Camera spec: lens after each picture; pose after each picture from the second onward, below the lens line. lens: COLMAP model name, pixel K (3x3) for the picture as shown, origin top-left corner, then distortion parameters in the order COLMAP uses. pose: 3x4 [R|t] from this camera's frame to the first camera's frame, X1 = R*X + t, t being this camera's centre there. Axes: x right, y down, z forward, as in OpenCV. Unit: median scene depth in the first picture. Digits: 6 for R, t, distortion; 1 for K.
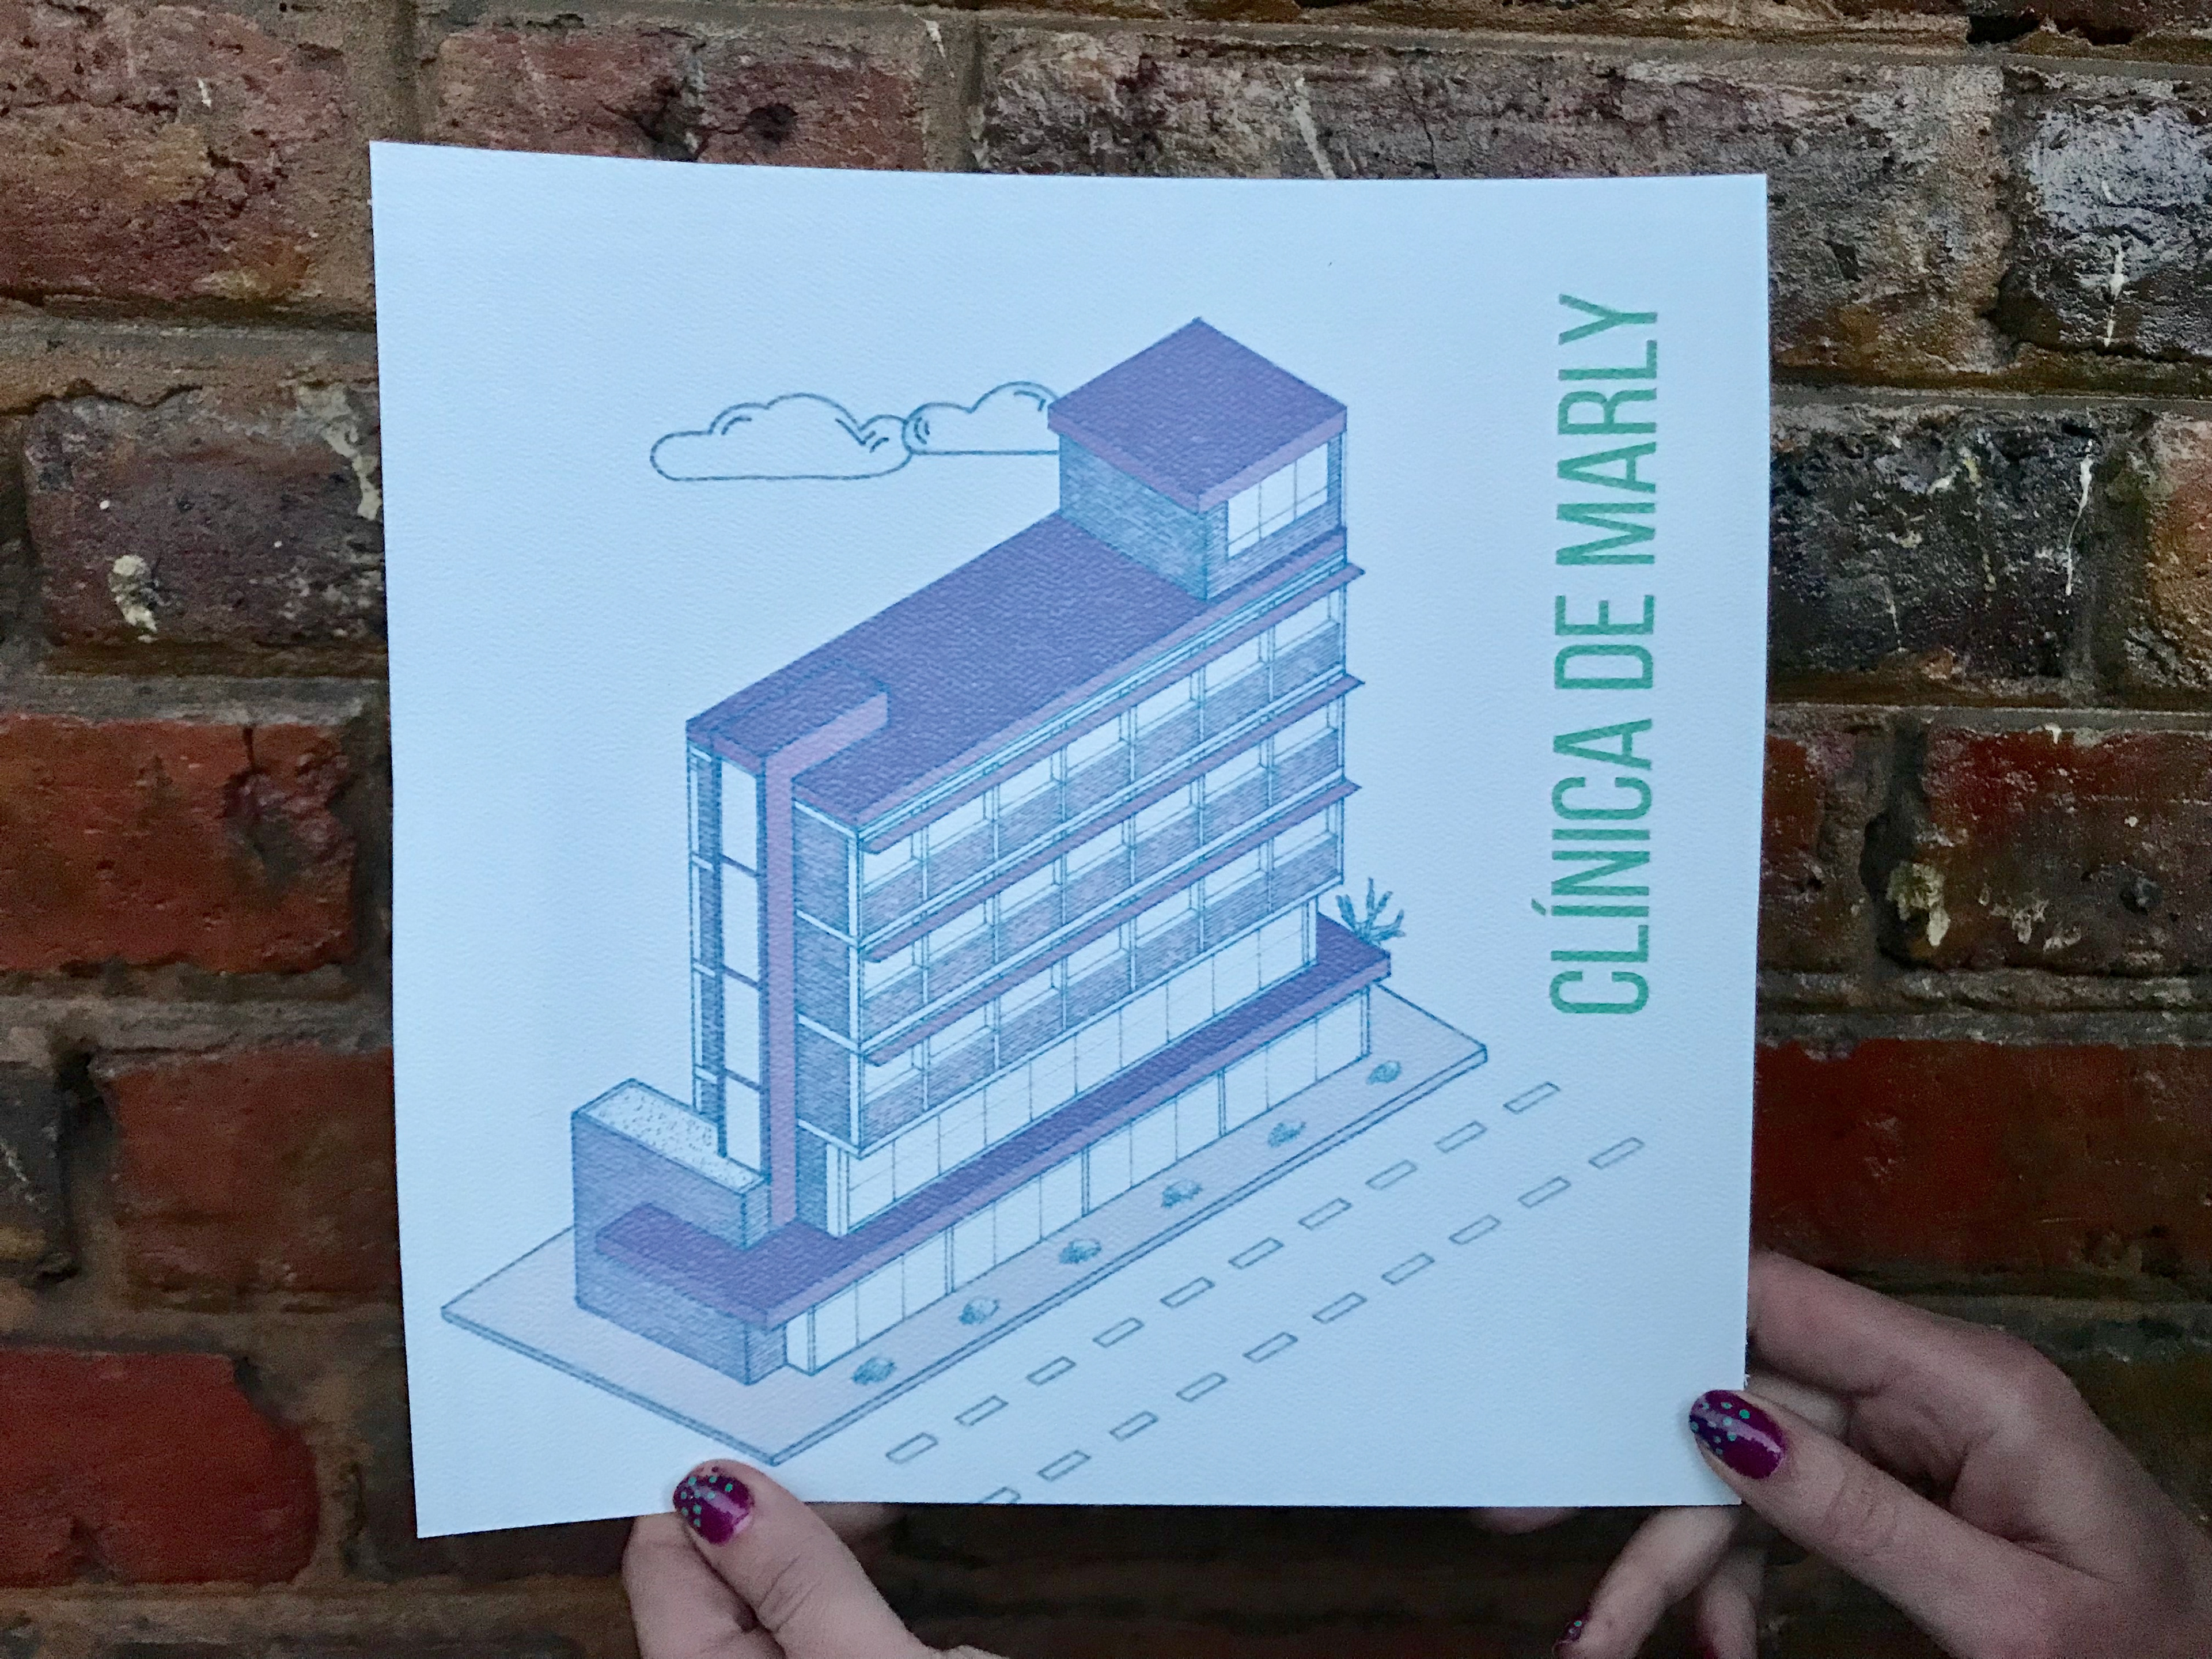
lens RADIAL K [[1745.3, 0, 1100.7], [0, 1745.3, 807.0], [0, 0, 1]] dist [-0.012135, 0.037066]
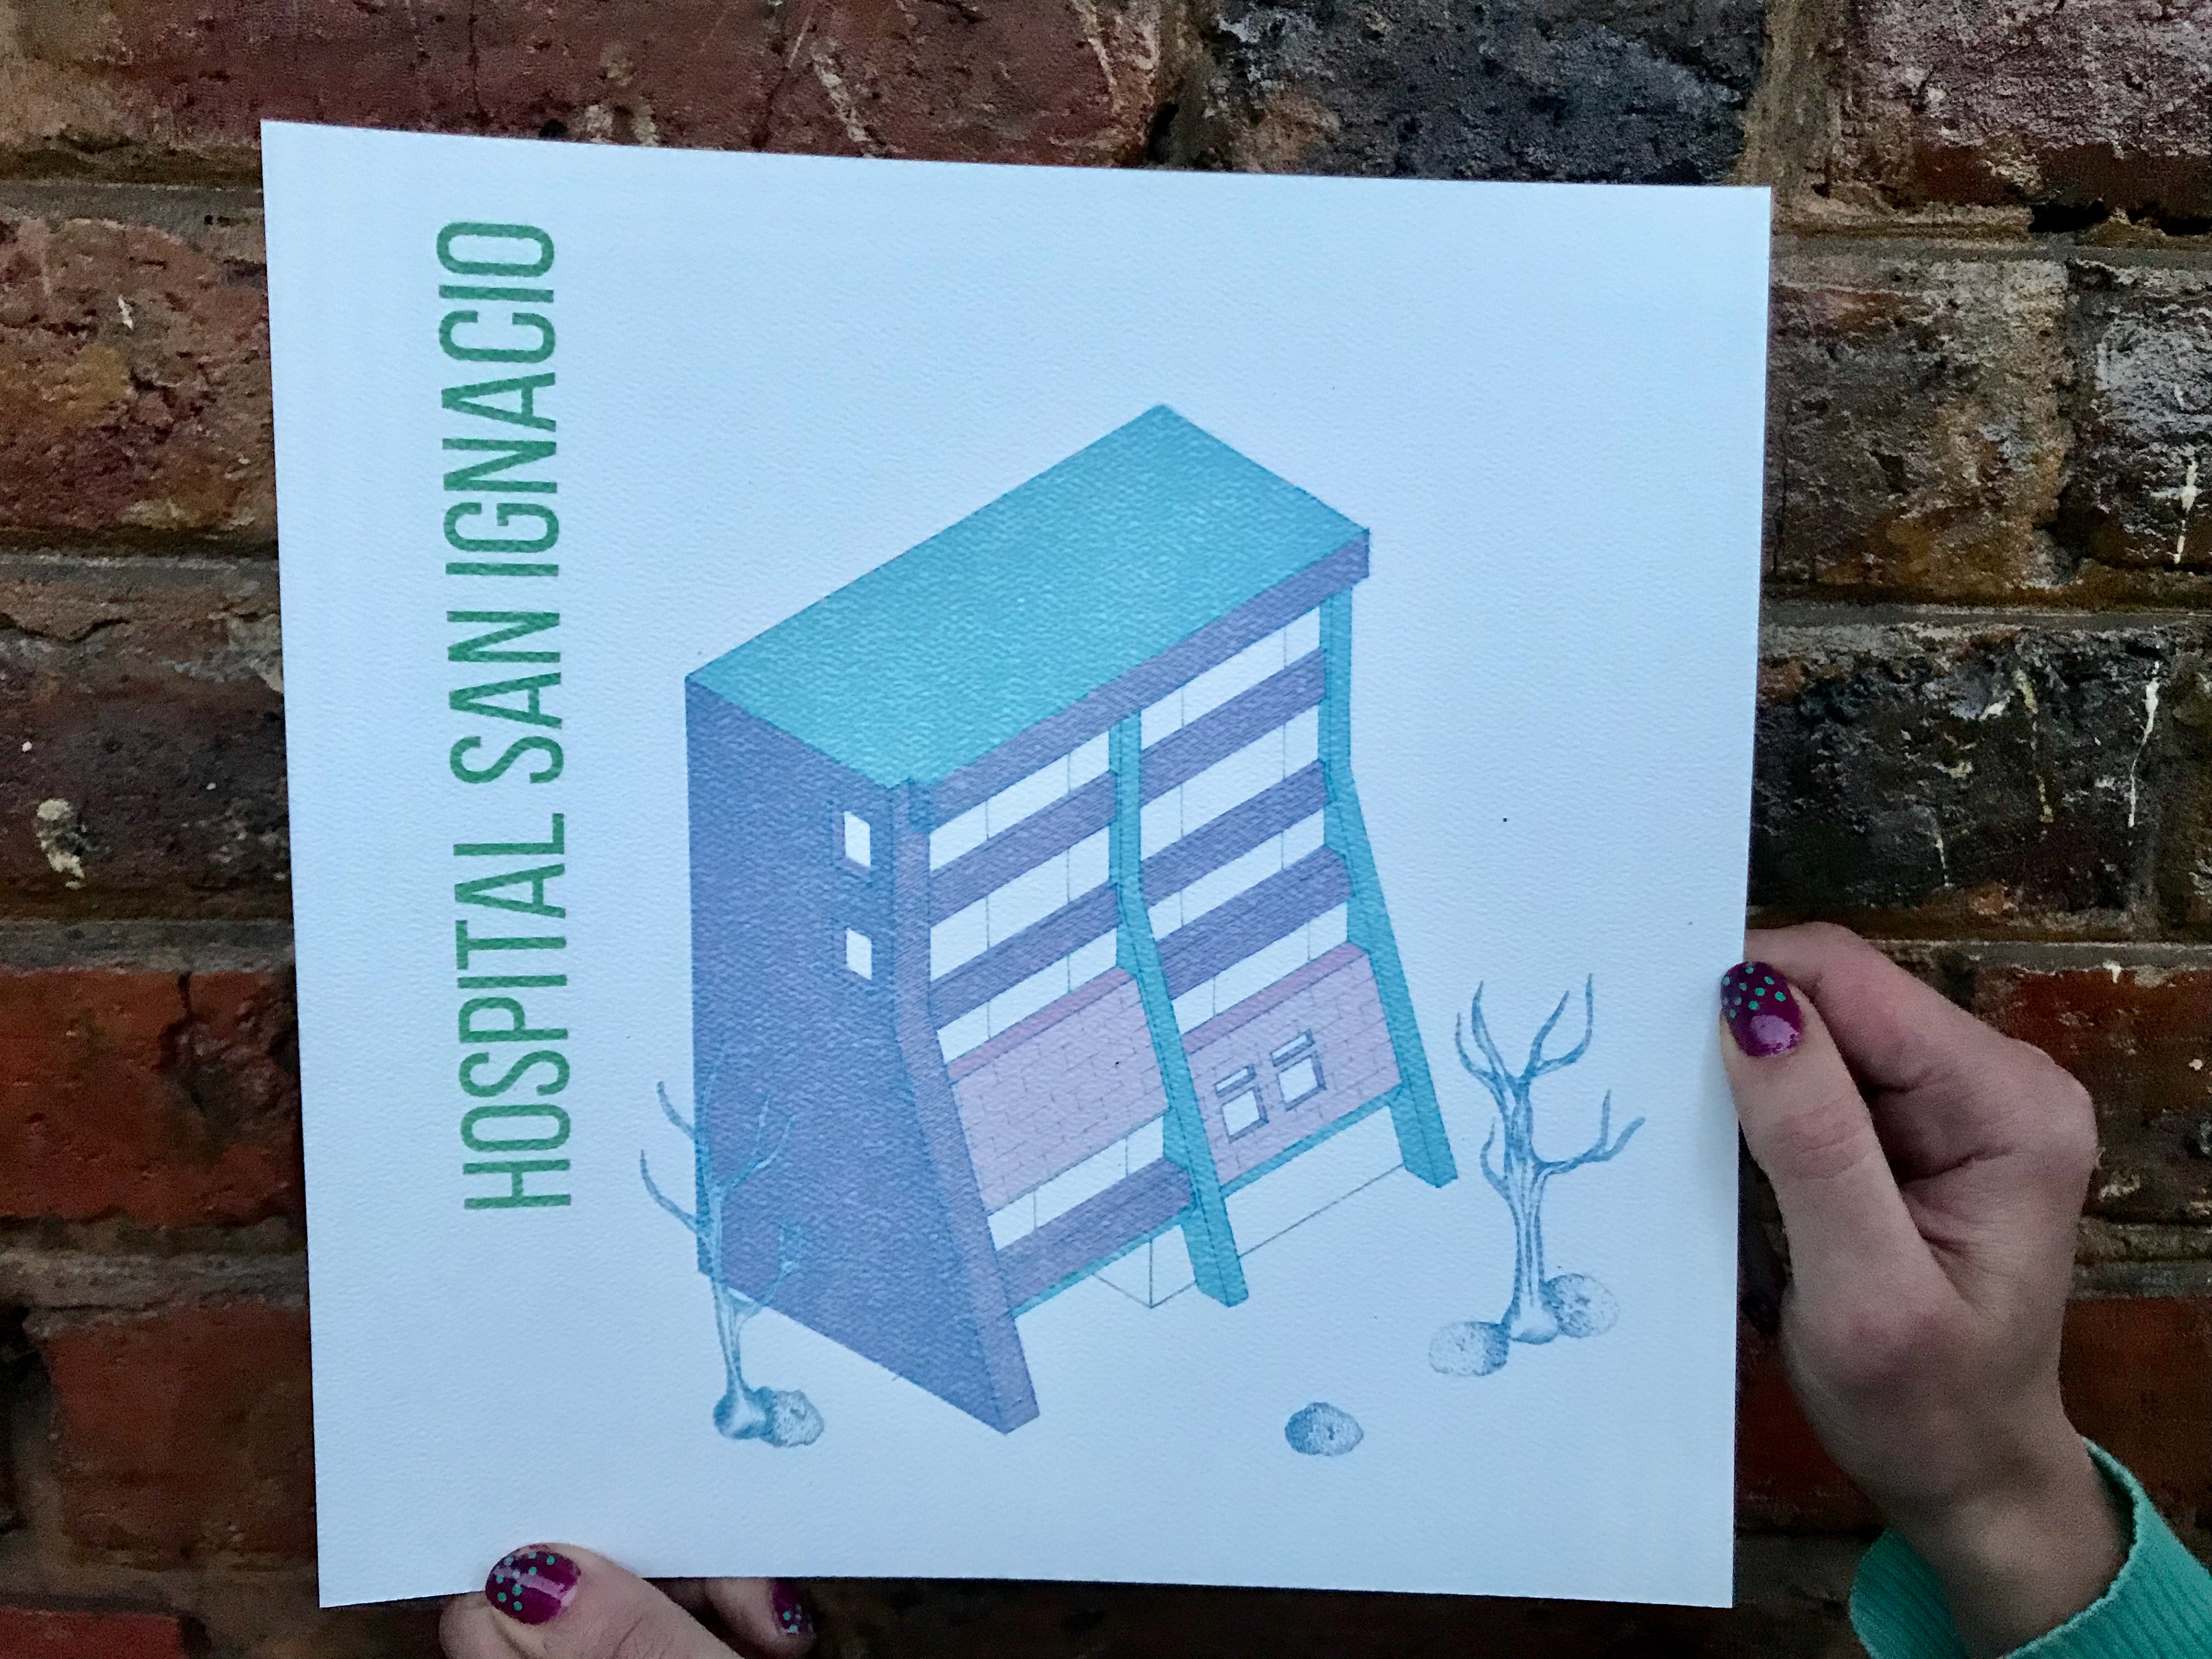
lens RADIAL K [[1745.3, 0, 1100.7], [0, 1745.3, 807.0], [0, 0, 1]] dist [-0.012135, 0.037066]
pose [[0.999863, 0.001389, -0.016490, 0.022612], [-0.001012, 0.999738, 0.022863, -0.156110], [0.016517, -0.022843, 0.999603, 0.064908]]
